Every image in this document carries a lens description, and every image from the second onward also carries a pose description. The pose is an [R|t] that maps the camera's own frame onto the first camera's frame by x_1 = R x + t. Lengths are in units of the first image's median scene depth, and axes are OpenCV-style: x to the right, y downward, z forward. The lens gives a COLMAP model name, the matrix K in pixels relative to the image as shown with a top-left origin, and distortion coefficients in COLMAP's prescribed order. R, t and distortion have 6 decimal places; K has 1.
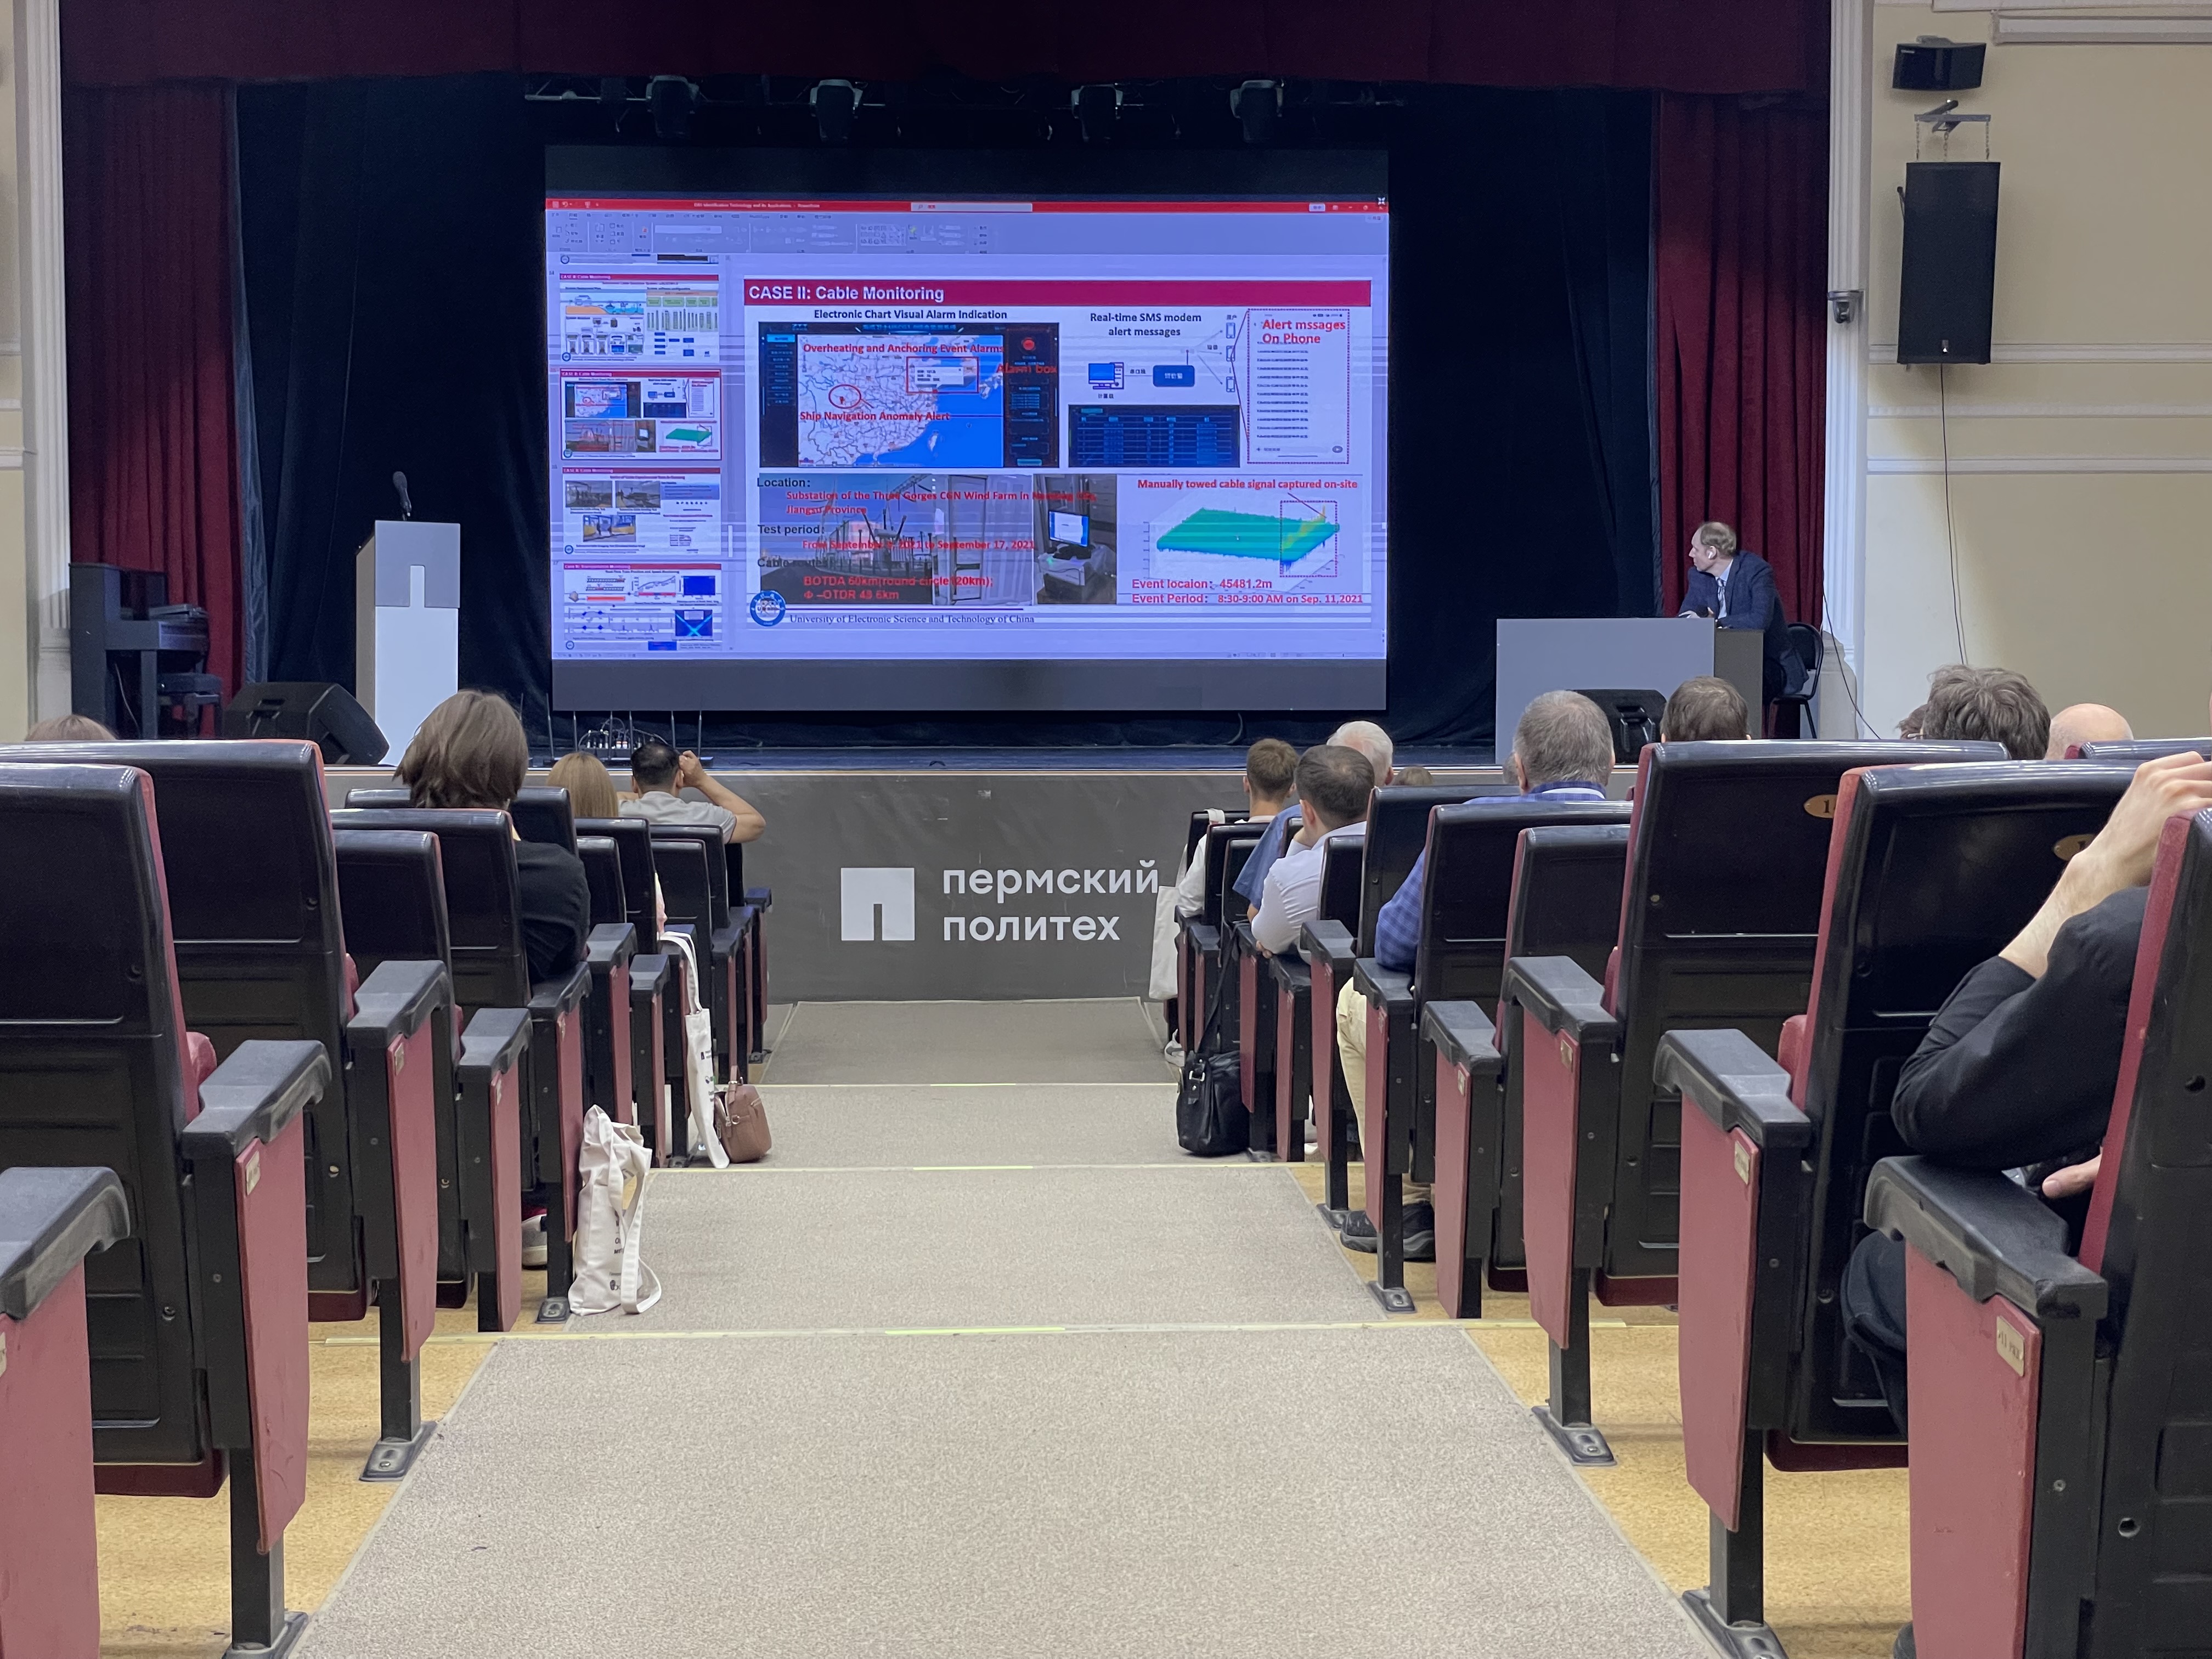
lens RADIAL K [[3237.4, 0, 1105.5], [0, 3237.4, 831.7], [0, 0, 1]] dist [0.107846, 0.000000]
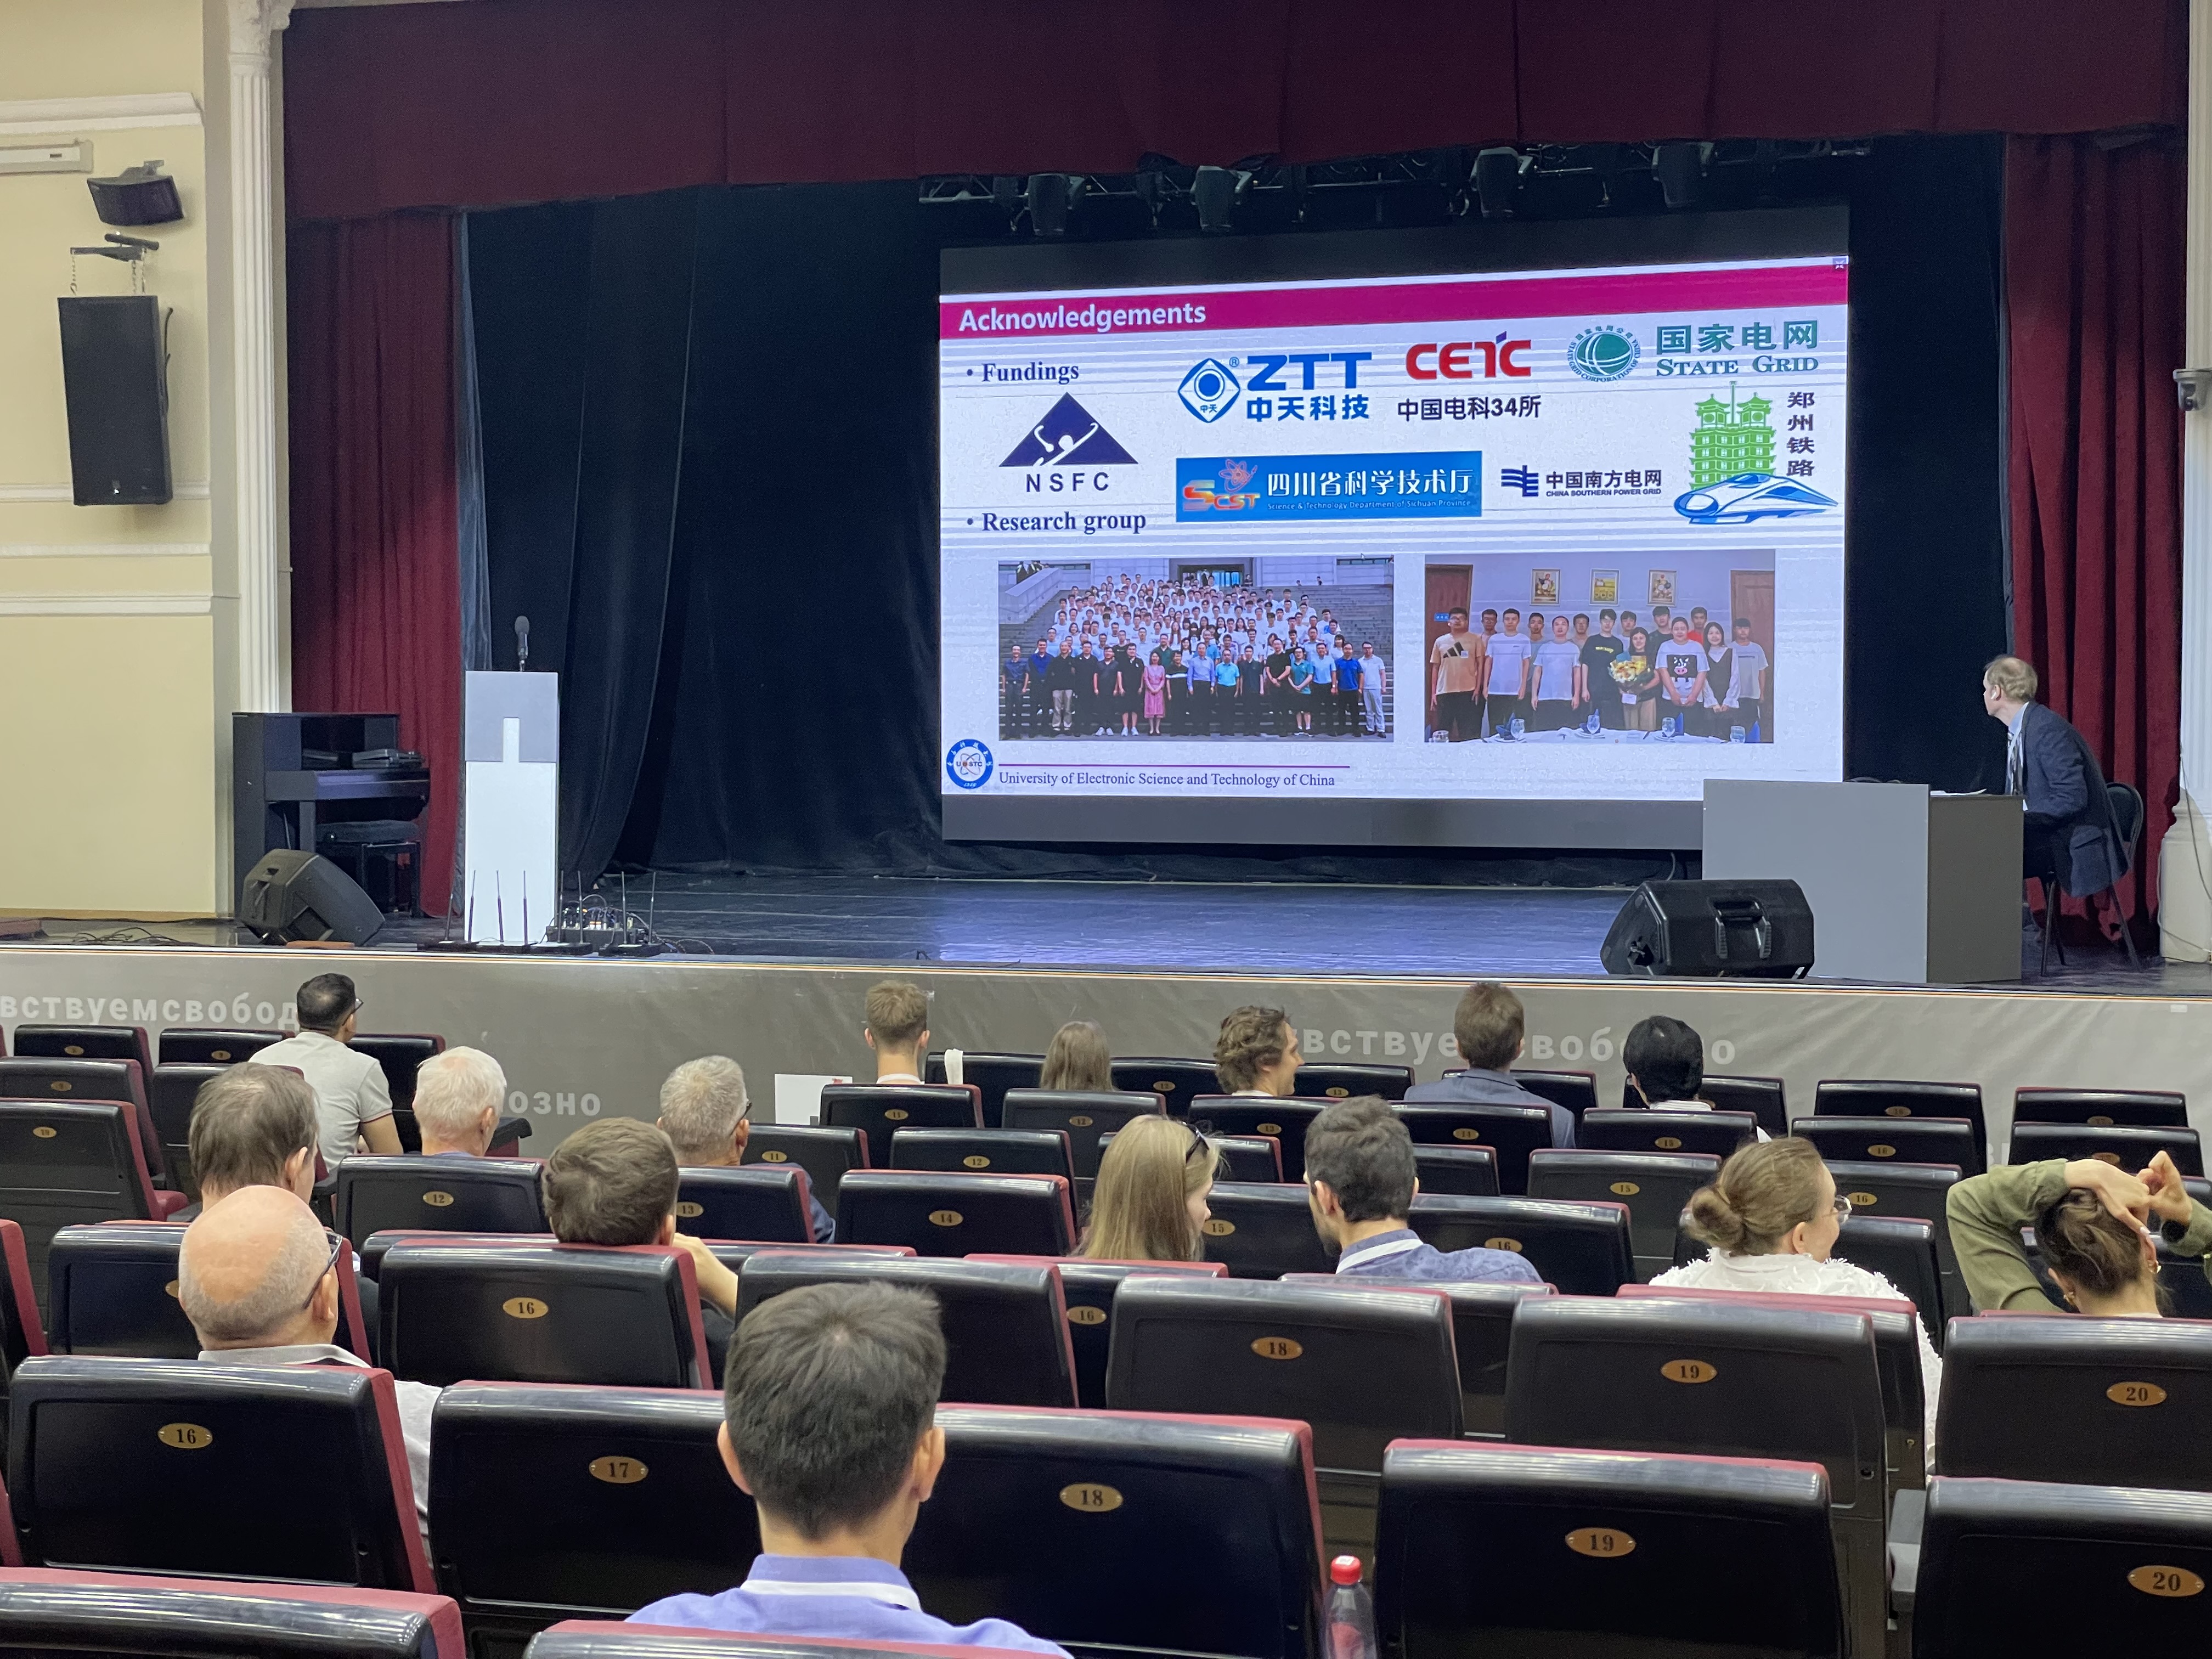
lens RADIAL K [[3237.4, 0, 1121.4], [0, 3237.4, 828.9], [0, 0, 1]] dist [0.107846, 0.000000]
pose [[0.951075, 0.011979, -0.308729, 0.232730], [-0.017370, 0.999741, -0.014719, -0.036932], [0.308472, 0.019362, 0.951036, 0.155158]]
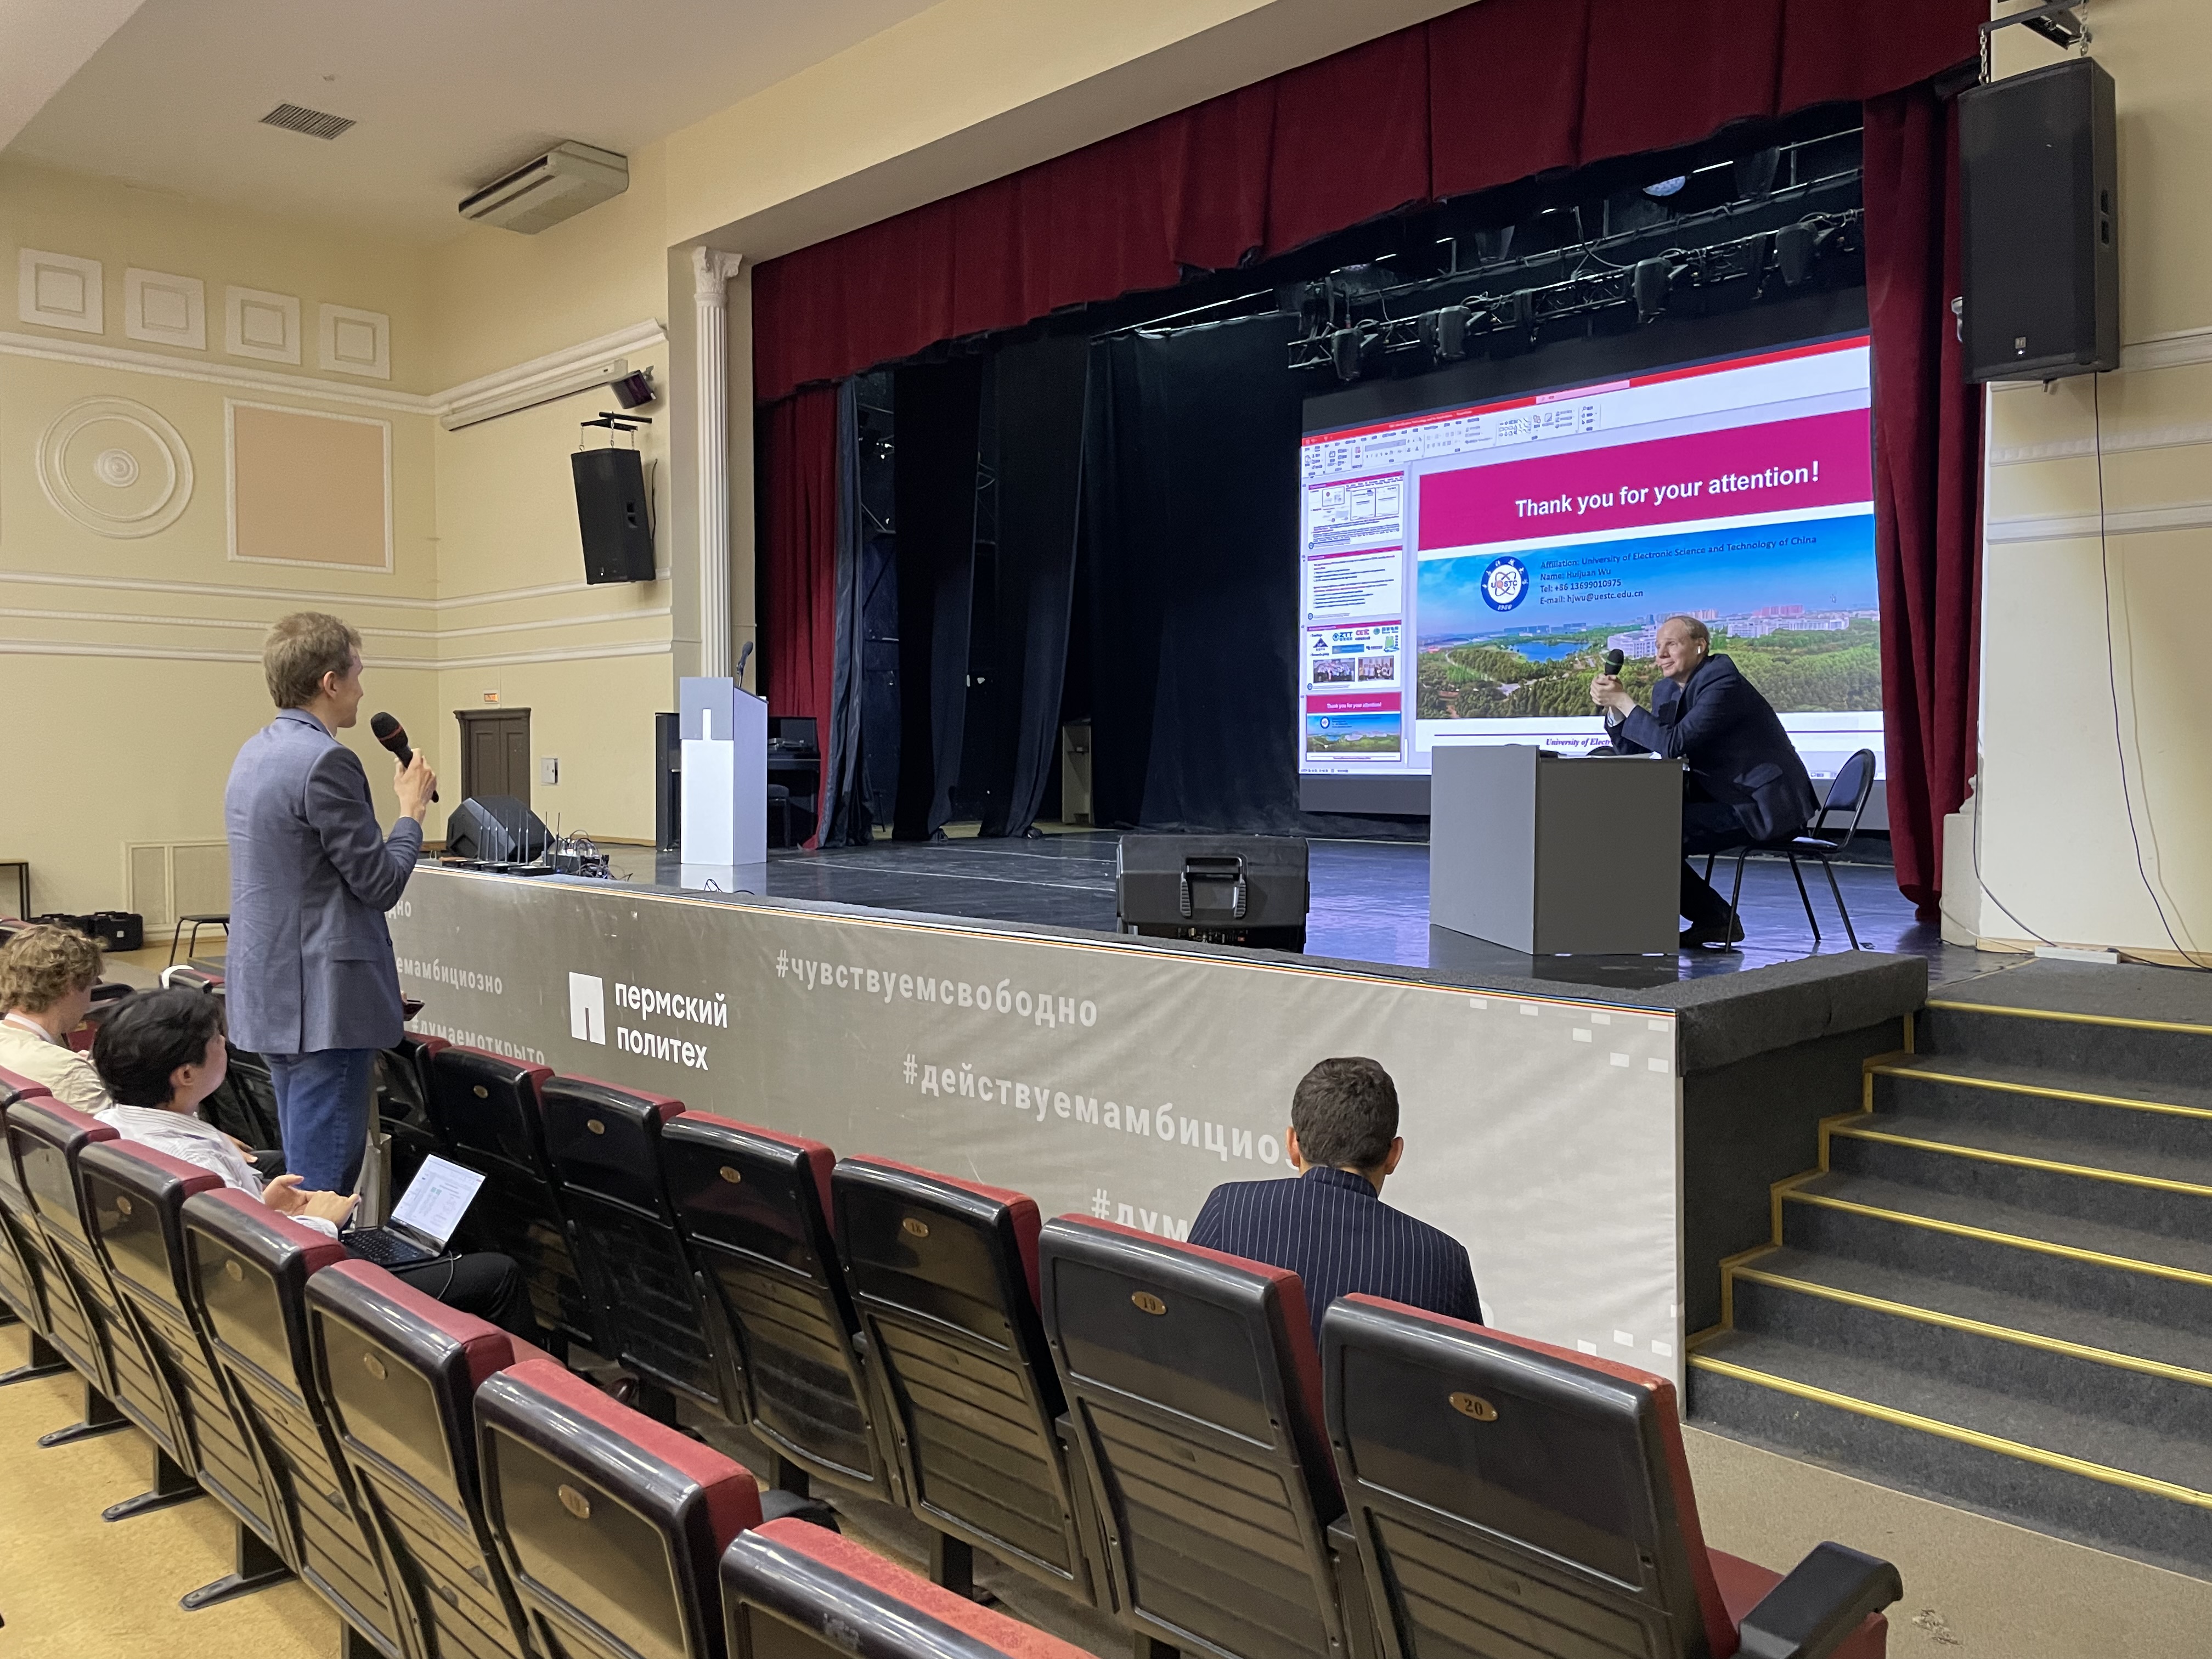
lens RADIAL K [[1673.5, 0, 1086.0], [0, 1673.5, 827.5], [0, 0, 1]] dist [0.011123, -0.001300]
pose [[0.675723, 0.032693, -0.736431, 0.384977], [-0.041944, 0.999103, 0.005868, -0.041106], [0.735962, 0.026923, 0.676488, 0.614460]]
